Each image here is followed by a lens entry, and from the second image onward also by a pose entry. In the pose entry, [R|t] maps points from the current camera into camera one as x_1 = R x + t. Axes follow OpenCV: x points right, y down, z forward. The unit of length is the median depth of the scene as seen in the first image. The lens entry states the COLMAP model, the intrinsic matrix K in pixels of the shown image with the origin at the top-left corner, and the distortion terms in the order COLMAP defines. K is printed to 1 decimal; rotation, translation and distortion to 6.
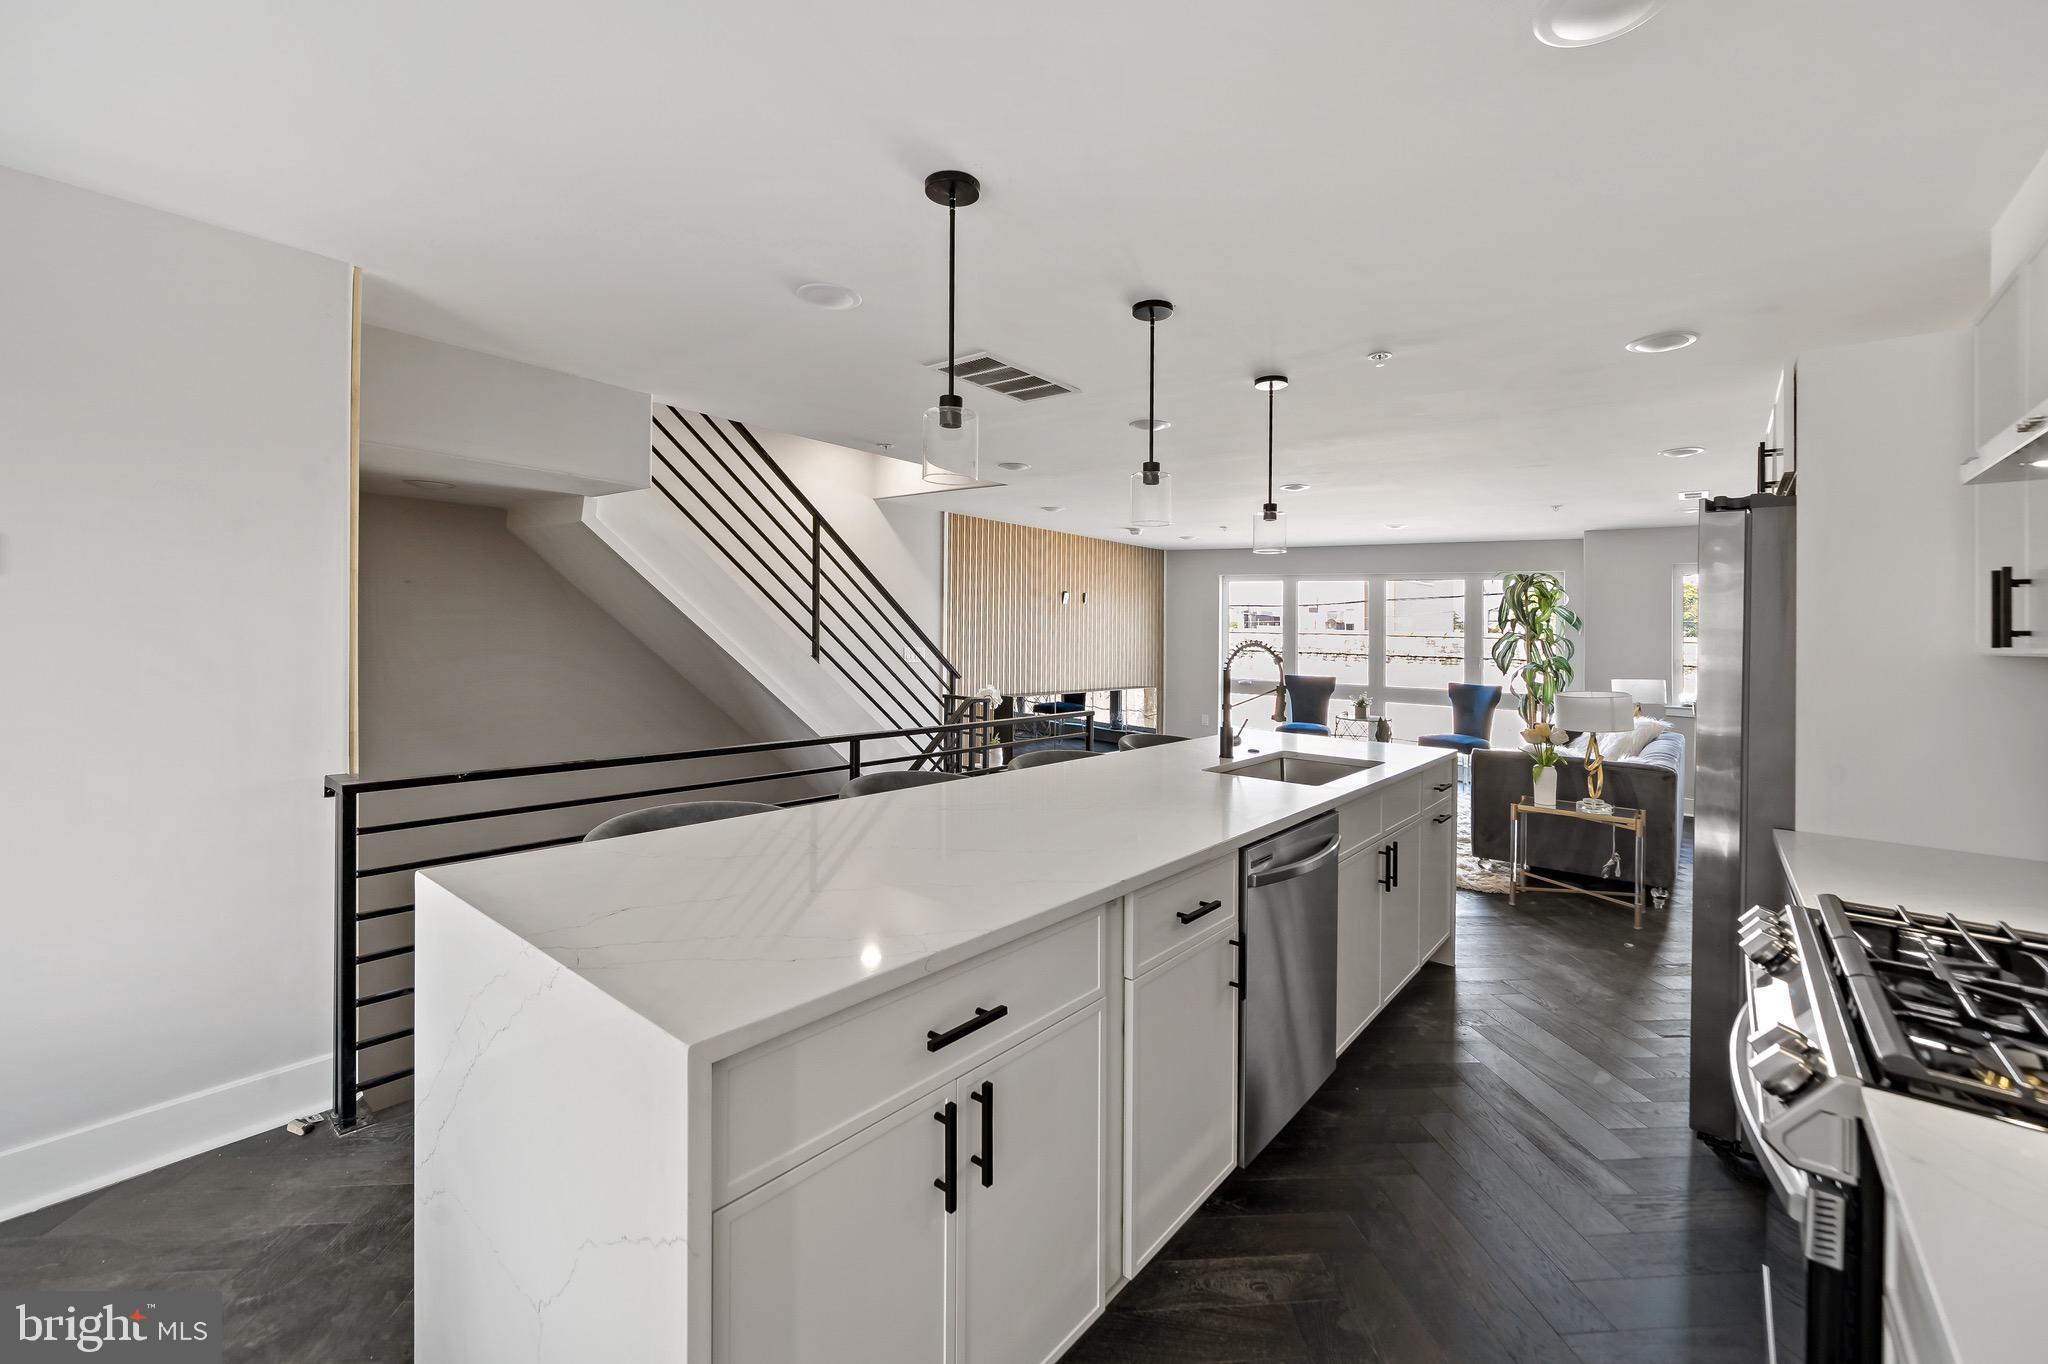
lens RADIAL K [[830.8, 0, 1018.6], [0, 830.8, 605.9], [0, 0, 1]] dist [-0.000552, -0.000040]
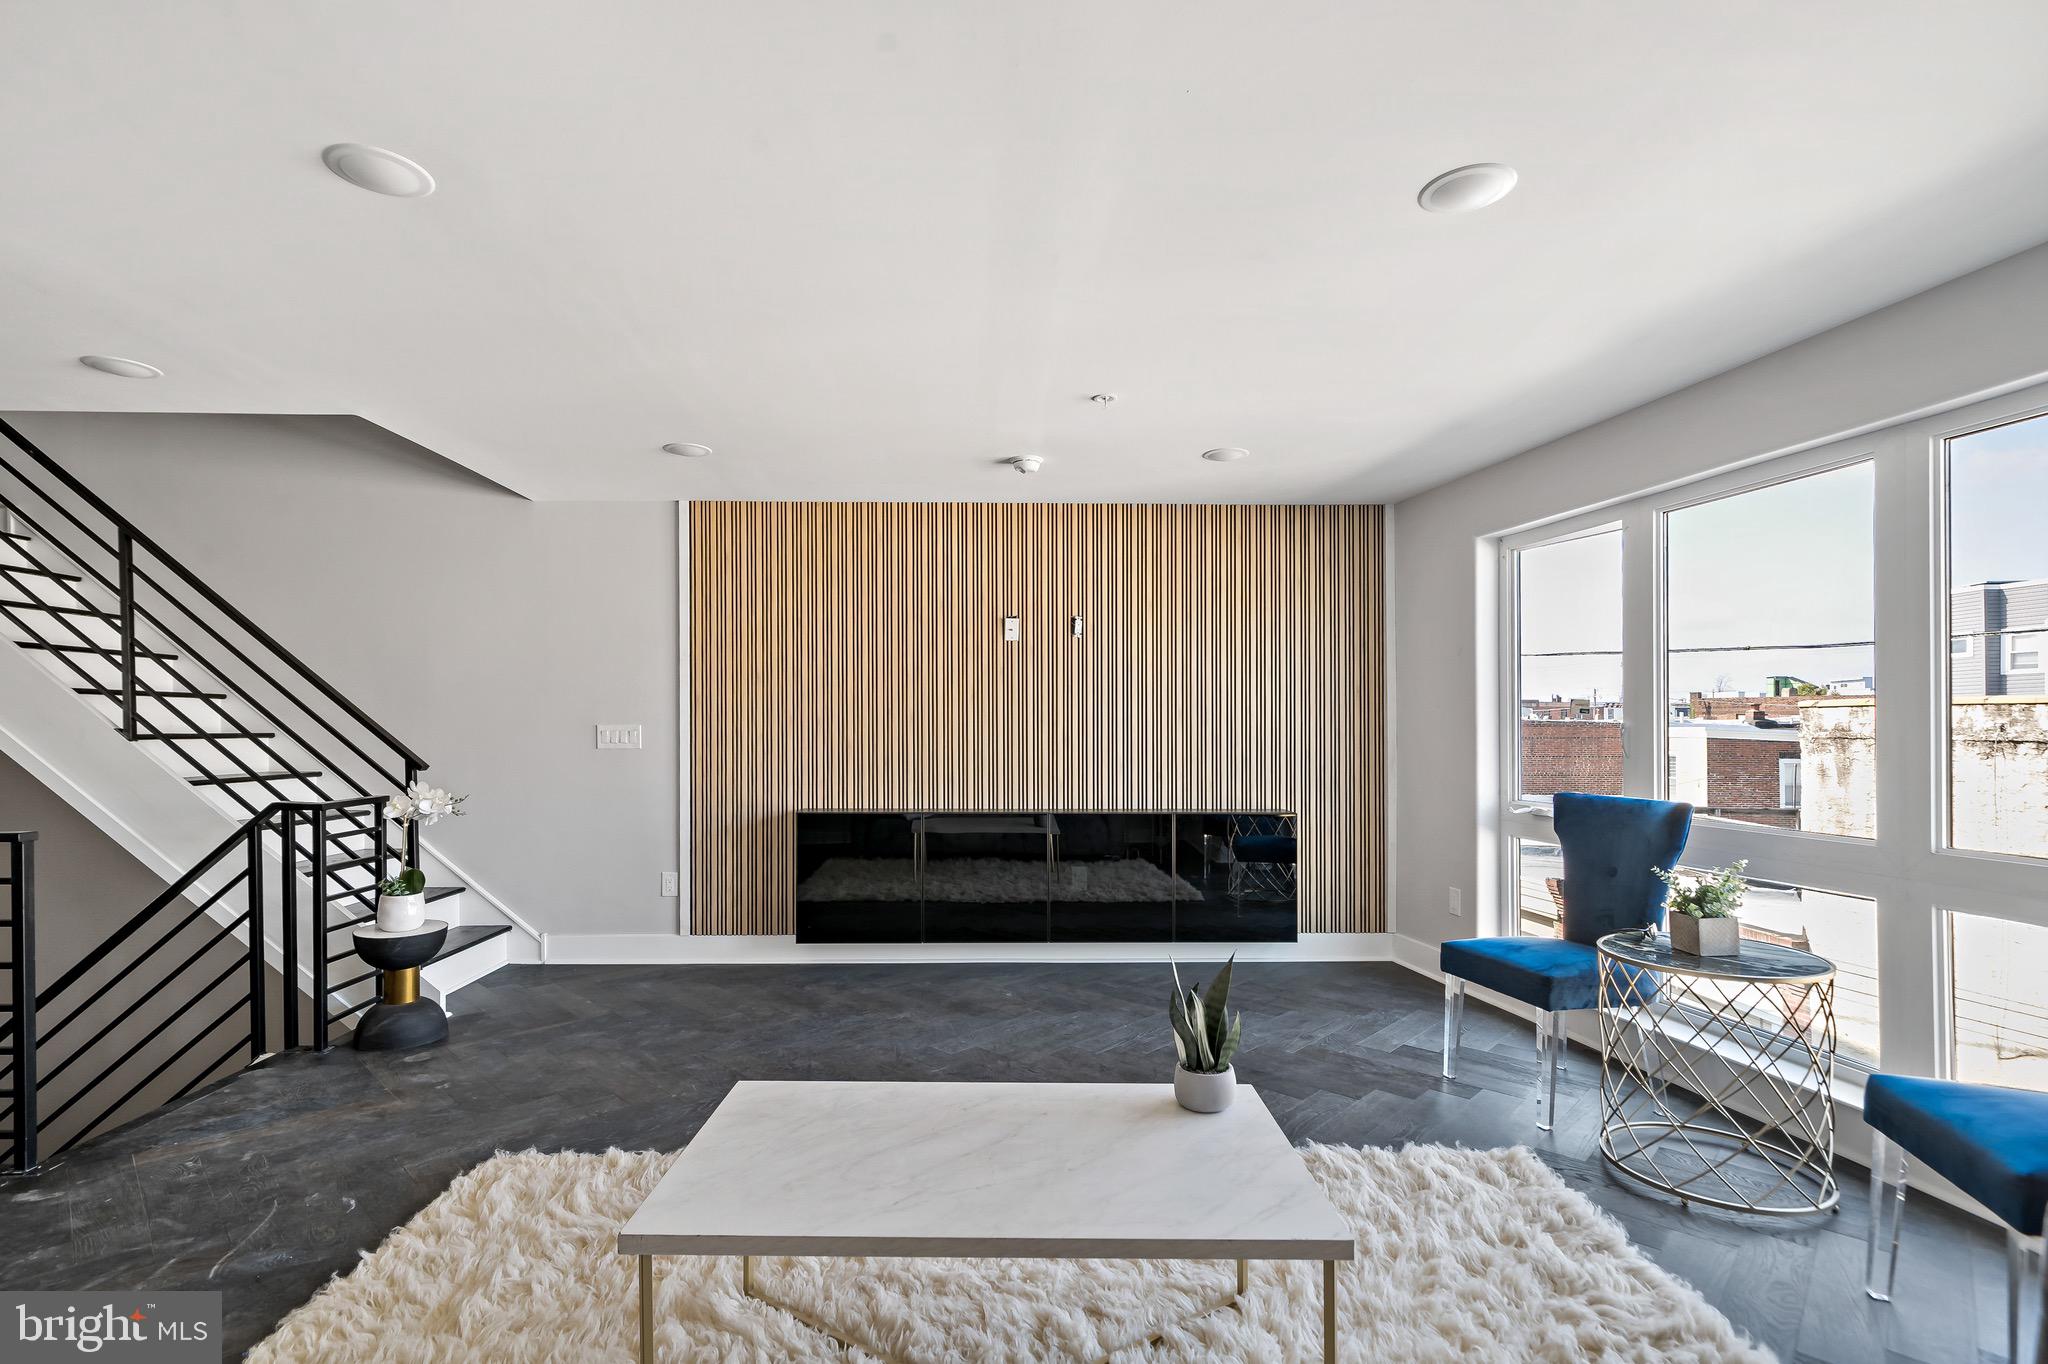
lens RADIAL K [[871.8, 0, 1024.4], [0, 871.8, 707.0], [0, 0, 1]] dist [-0.003823, 0.000333]
pose [[0.668780, -0.027463, -0.742953, 0.547278], [0.033618, 0.999412, -0.006681, 0.050445], [0.742700, -0.020508, 0.669310, 0.745509]]
